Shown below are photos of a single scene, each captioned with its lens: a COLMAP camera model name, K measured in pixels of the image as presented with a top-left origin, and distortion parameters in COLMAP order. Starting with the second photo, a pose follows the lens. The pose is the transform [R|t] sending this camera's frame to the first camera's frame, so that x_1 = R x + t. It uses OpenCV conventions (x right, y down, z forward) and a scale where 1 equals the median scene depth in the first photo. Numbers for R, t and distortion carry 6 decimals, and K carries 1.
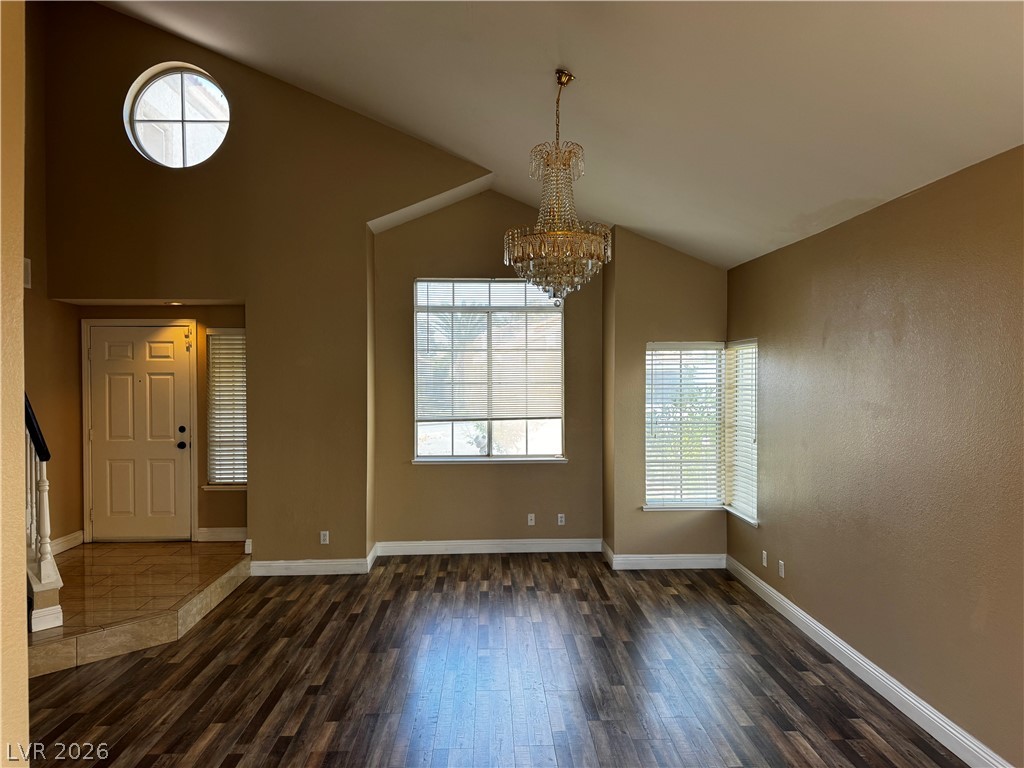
lens RADIAL K [[721.2, 0, 513.9], [0, 721.2, 383.7], [0, 0, 1]] dist [0.042151, -0.043425]
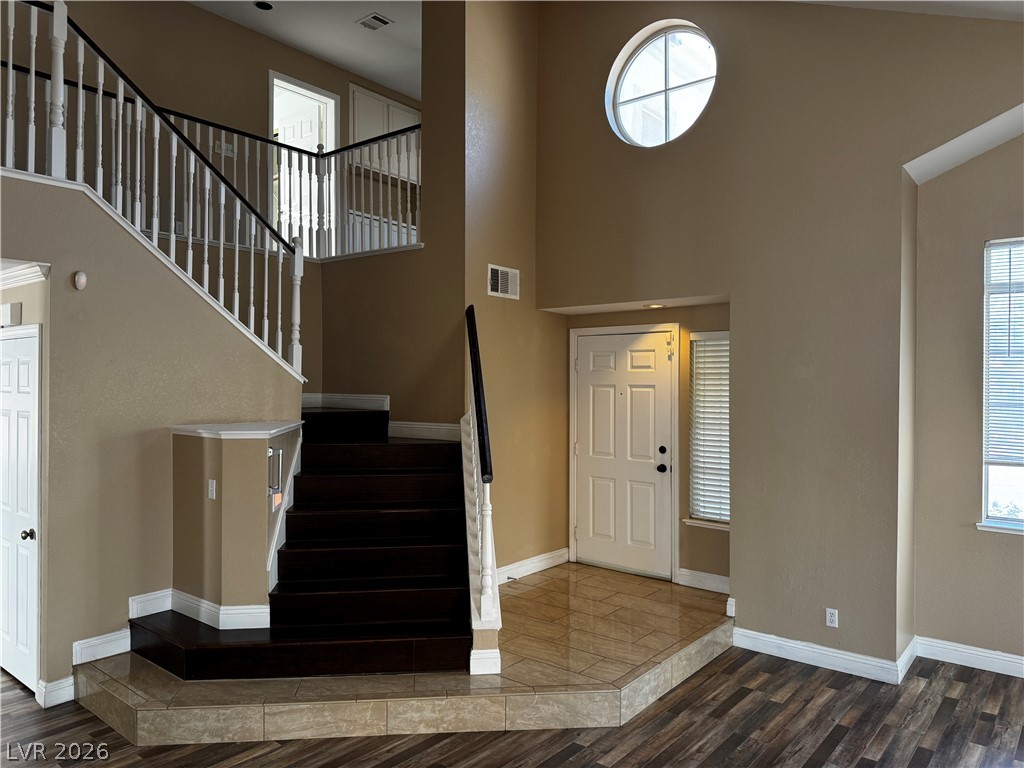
lens RADIAL K [[721.2, 0, 506.7], [0, 721.2, 379.0], [0, 0, 1]] dist [0.042151, -0.043425]
pose [[0.751057, 0.006606, -0.660205, -0.029647], [-0.021353, 0.999670, -0.014289, -0.006168], [0.659892, 0.024829, 0.750950, 0.243154]]
